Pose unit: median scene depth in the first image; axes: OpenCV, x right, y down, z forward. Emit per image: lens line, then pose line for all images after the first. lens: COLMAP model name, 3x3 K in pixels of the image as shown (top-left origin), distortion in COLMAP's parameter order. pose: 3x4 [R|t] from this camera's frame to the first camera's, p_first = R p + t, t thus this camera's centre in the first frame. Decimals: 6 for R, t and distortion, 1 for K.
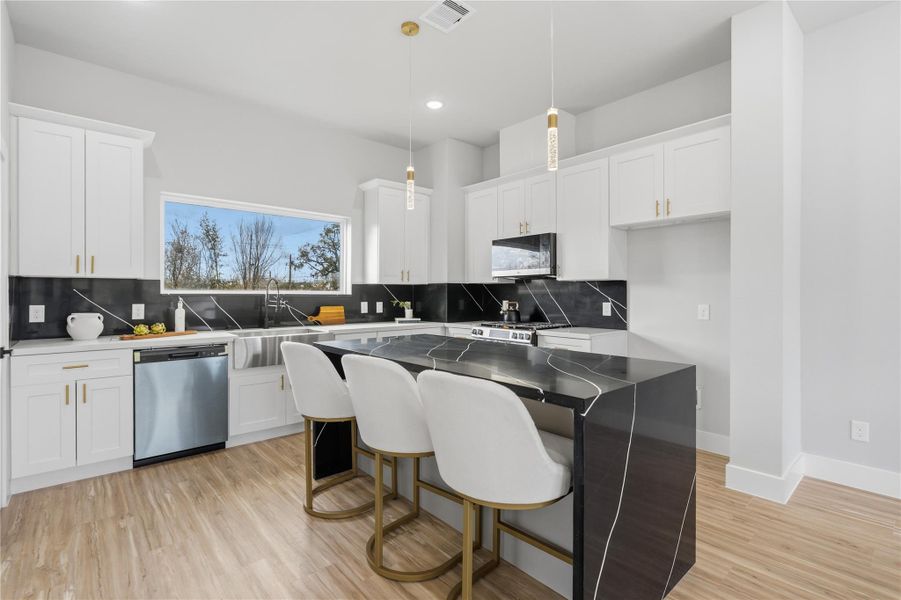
lens RADIAL K [[418.5, 0, 446.3], [0, 418.5, 298.1], [0, 0, 1]] dist [-0.004558, 0.000922]
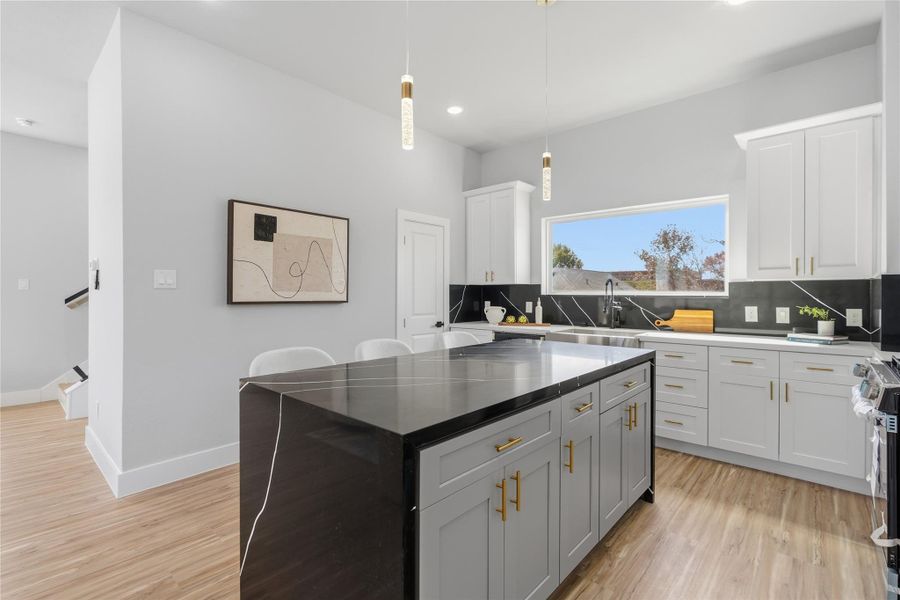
lens RADIAL K [[418.1, 0, 445.8], [0, 418.1, 298.1], [0, 0, 1]] dist [-0.004558, 0.000922]
pose [[0.115106, 0.006896, -0.993329, 0.571938], [-0.012436, 0.999908, 0.005500, -0.003026], [0.993275, 0.011720, 0.115181, 0.501340]]
